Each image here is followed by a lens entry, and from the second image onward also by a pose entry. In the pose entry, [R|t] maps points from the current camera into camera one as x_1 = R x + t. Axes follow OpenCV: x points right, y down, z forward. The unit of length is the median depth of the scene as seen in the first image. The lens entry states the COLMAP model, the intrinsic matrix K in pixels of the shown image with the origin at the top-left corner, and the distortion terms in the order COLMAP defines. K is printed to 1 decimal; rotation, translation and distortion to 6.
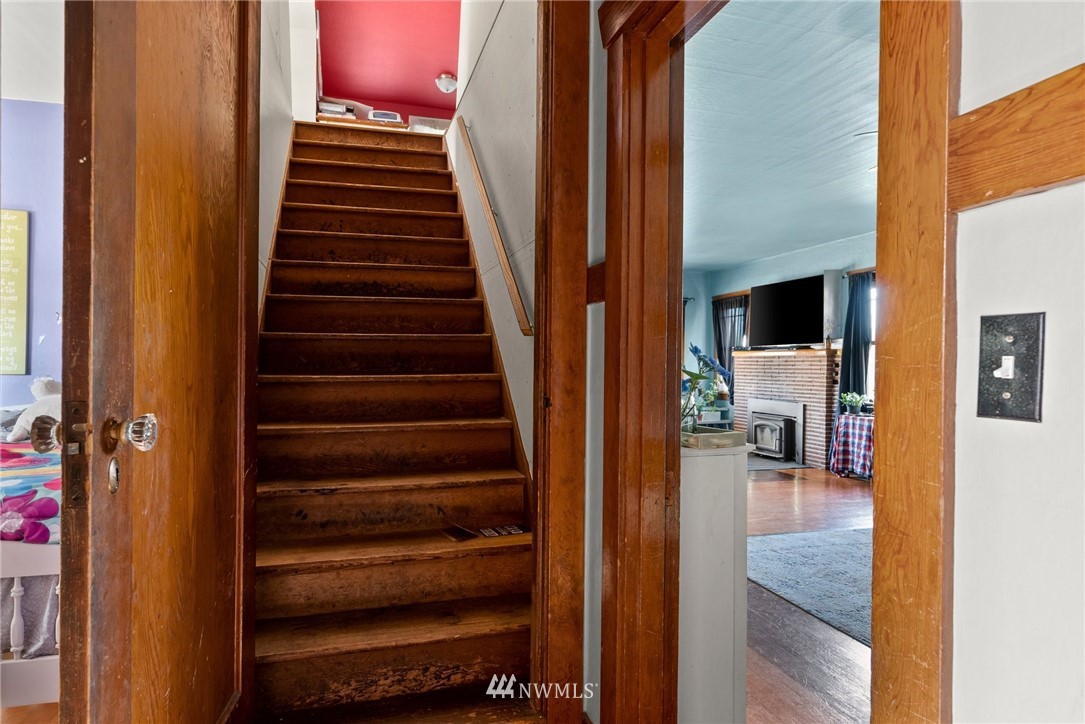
lens RADIAL K [[656.9, 0, 541.7], [0, 656.9, 364.4], [0, 0, 1]] dist [-0.003736, -0.001010]
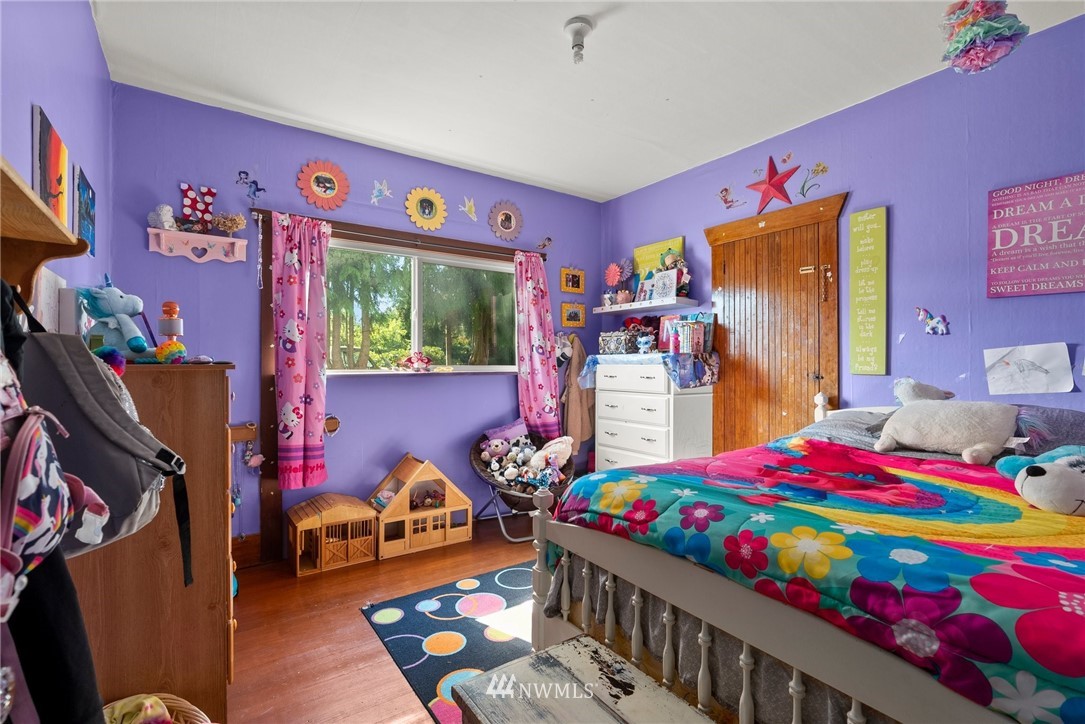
lens RADIAL K [[498.1, 0, 541.5], [0, 498.1, 361.1], [0, 0, 1]] dist [-0.002960, 0.000255]
pose [[0.325033, -0.008715, -0.945662, -0.260070], [0.006570, 0.999954, -0.006957, -0.003102], [0.945680, -0.003952, 0.325076, 0.281609]]
